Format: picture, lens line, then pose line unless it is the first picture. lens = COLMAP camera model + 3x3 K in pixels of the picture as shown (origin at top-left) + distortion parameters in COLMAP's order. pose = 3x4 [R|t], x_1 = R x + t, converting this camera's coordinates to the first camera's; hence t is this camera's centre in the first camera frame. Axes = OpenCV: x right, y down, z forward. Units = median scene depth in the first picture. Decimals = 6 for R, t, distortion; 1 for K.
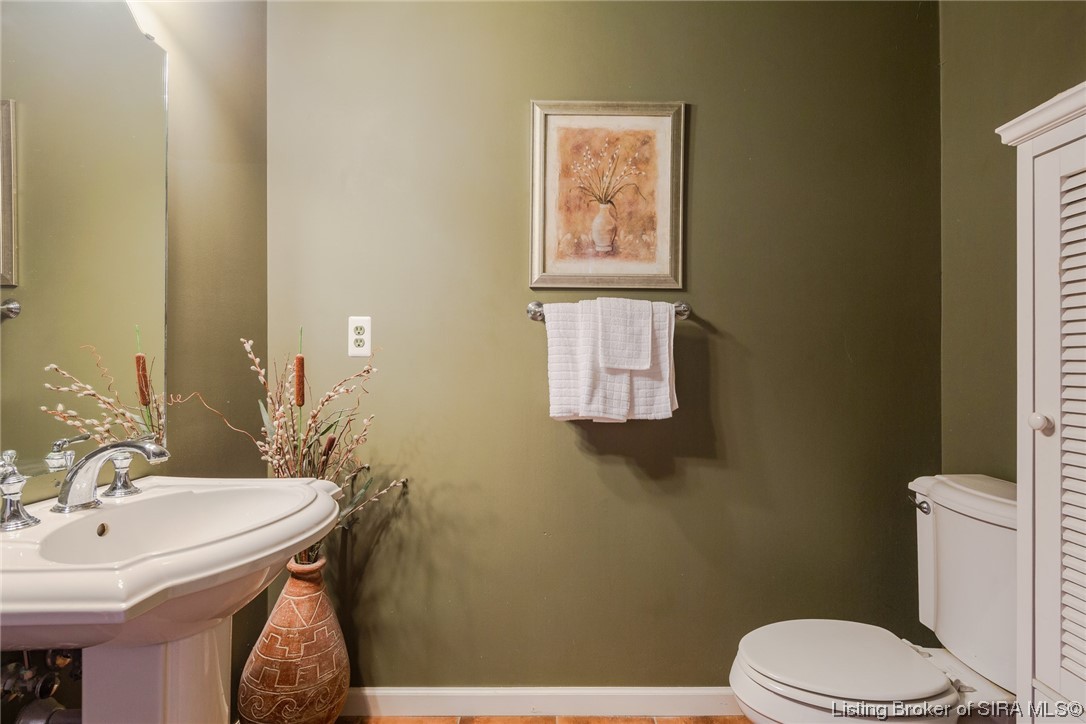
lens RADIAL K [[528.5, 0, 540.6], [0, 528.5, 360.6], [0, 0, 1]] dist [0.004383, -0.003774]
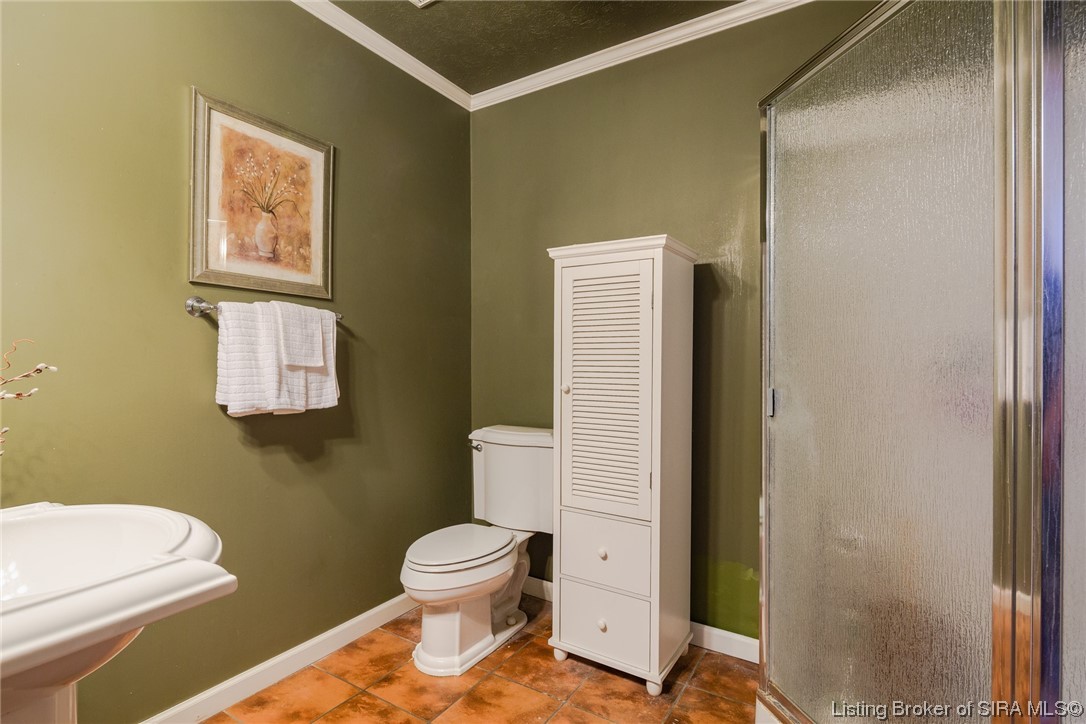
lens RADIAL K [[528.5, 0, 553.4], [0, 528.5, 361.8], [0, 0, 1]] dist [0.004383, -0.003774]
pose [[0.520442, 0.000875, 0.853896, -0.495505], [-0.005431, 0.999983, 0.002286, 0.000860], [-0.853880, -0.005827, 0.520438, -0.058573]]
